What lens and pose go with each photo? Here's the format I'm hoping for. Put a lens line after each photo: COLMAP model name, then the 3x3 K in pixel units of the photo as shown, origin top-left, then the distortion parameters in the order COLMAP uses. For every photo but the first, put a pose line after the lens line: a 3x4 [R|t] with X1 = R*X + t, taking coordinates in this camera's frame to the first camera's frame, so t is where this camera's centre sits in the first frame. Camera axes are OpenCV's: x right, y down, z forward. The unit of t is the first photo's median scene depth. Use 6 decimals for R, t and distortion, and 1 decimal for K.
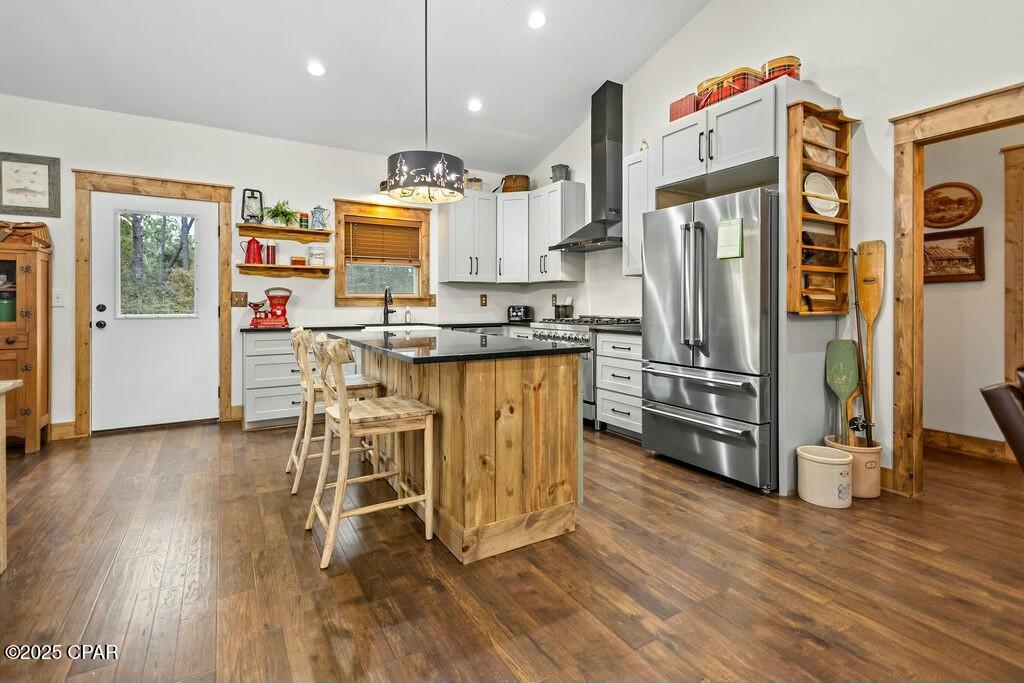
lens RADIAL K [[485.4, 0, 518.1], [0, 485.4, 305.1], [0, 0, 1]] dist [0.003260, 0.000728]
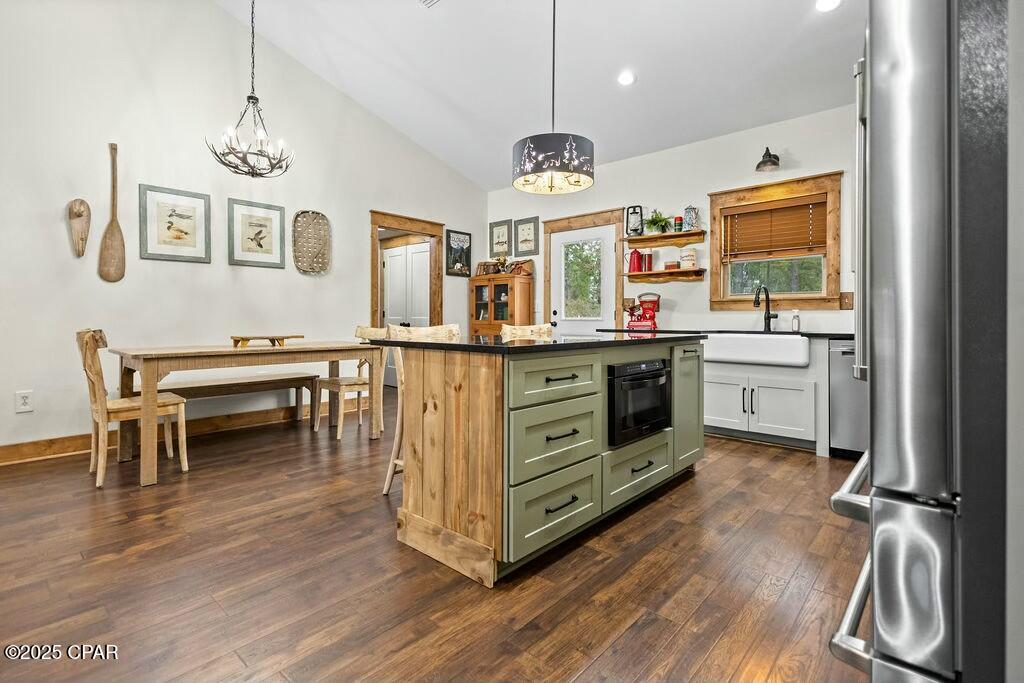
lens RADIAL K [[481.4, 0, 511.3], [0, 481.4, 317.4], [0, 0, 1]] dist [0.005131, 0.000412]
pose [[0.288013, -0.002885, -0.957622, 0.425456], [-0.004502, 0.999980, -0.004367, 0.023682], [0.957616, 0.005569, 0.287995, 0.410431]]
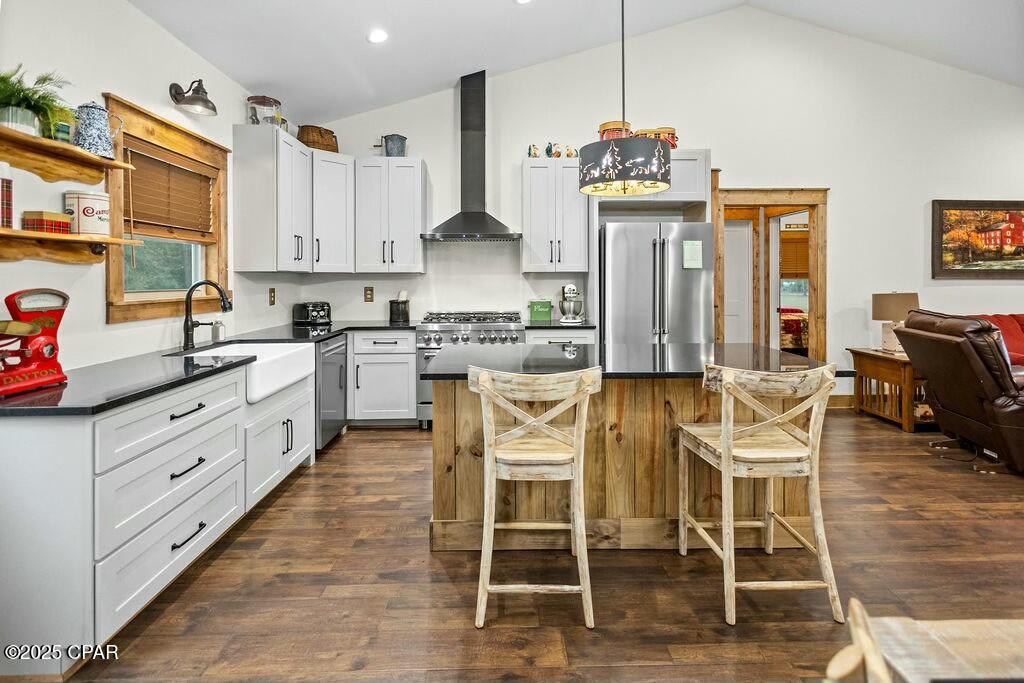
lens RADIAL K [[490.0, 0, 513.7], [0, 490.0, 281.2], [0, 0, 1]] dist [0.014667, -0.004631]
pose [[0.499289, -0.004552, 0.866423, -0.649533], [0.003140, 0.999989, 0.003444, -0.042203], [-0.866430, 0.001001, 0.499298, 0.461873]]
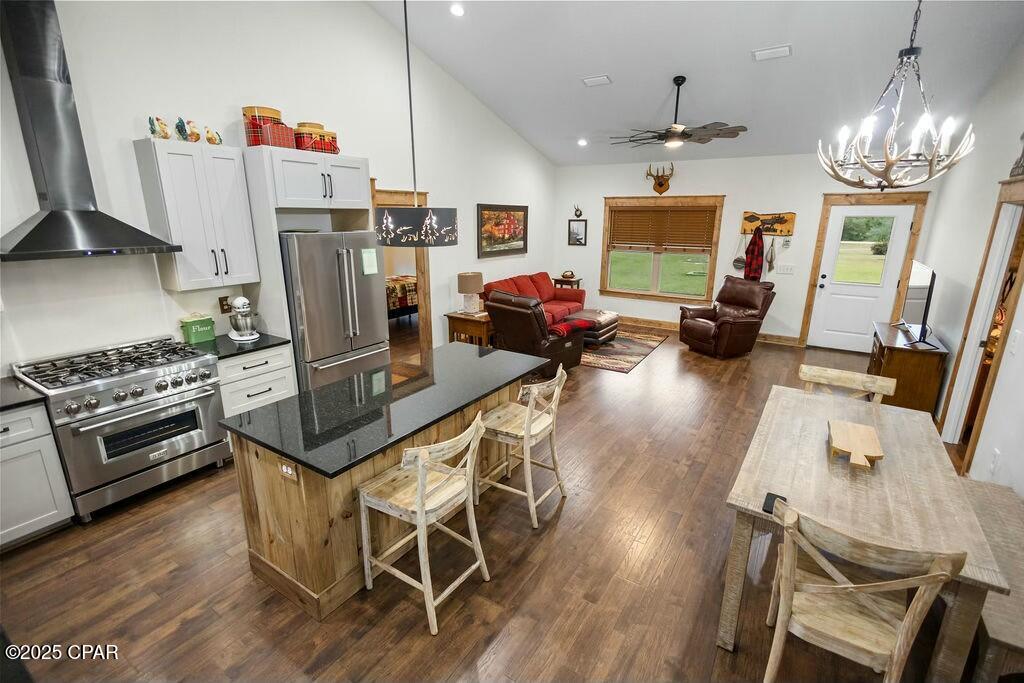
lens RADIAL K [[470.2, 0, 512.0], [0, 470.2, 341.5], [0, 0, 1]] dist [0.004219, 0.000100]
pose [[-0.434920, -0.236075, 0.868972, -0.704168], [-0.004126, 0.965534, 0.260243, -0.177103], [-0.900460, 0.109600, -0.420904, 0.779951]]
